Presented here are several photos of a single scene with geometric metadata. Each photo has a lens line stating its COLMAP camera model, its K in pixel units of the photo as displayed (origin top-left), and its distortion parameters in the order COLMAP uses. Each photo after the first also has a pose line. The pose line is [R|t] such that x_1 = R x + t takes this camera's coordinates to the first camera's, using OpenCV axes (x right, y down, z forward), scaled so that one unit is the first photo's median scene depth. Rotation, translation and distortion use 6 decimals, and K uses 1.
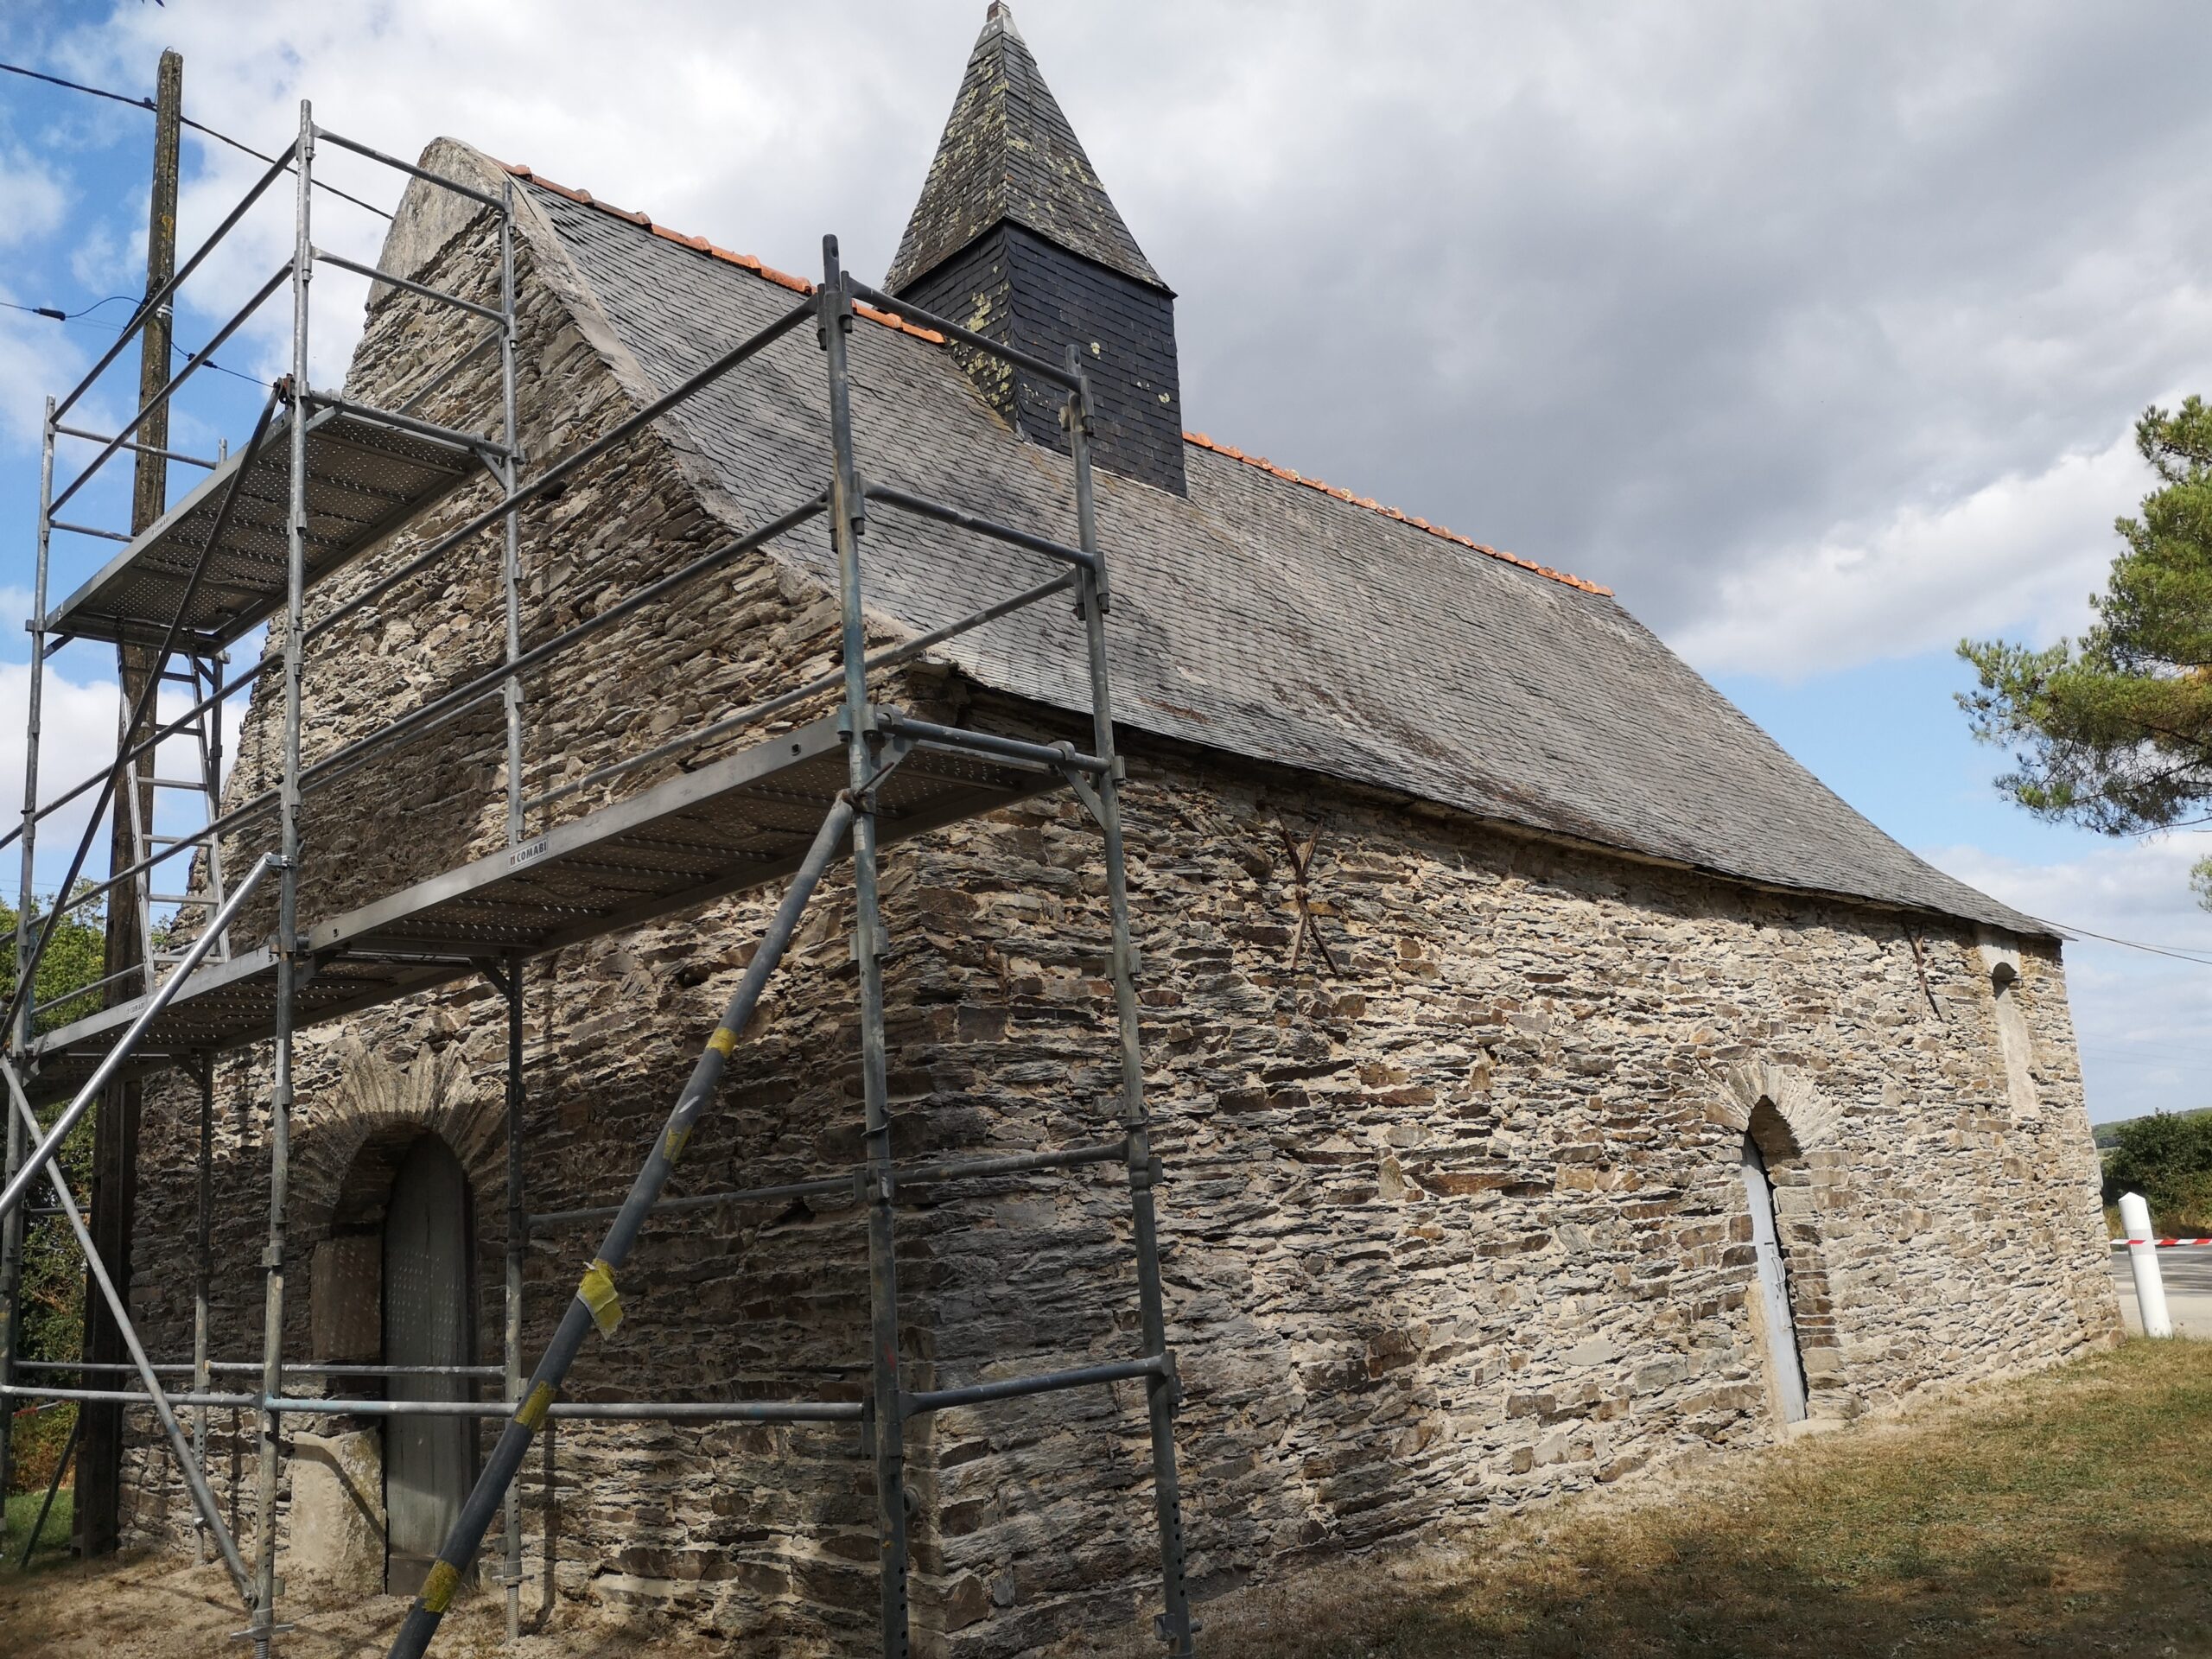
lens RADIAL K [[1755.2, 0, 1101.0], [0, 1755.2, 825.2], [0, 0, 1]] dist [0.033605, -0.044056]
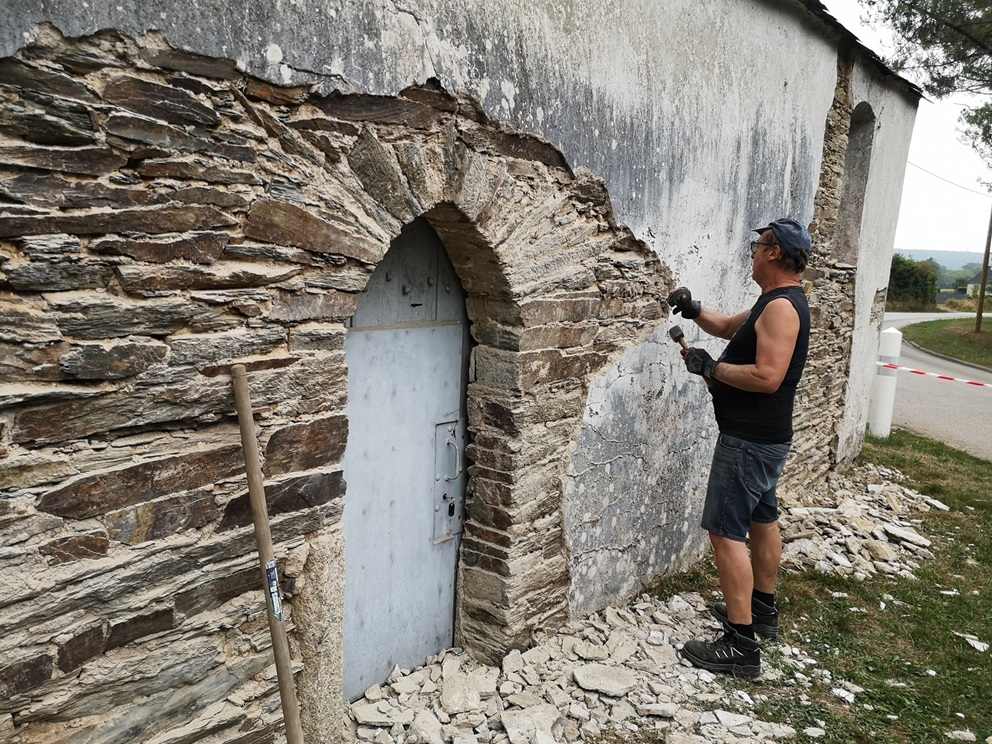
lens RADIAL K [[787.1, 0, 495.4], [0, 787.1, 374.3], [0, 0, 1]] dist [0.033605, -0.044056]
pose [[0.987366, 0.105945, 0.117834, 0.366433], [-0.142866, 0.916863, 0.372763, 0.106801], [-0.068546, -0.384888, 0.920415, 0.742071]]
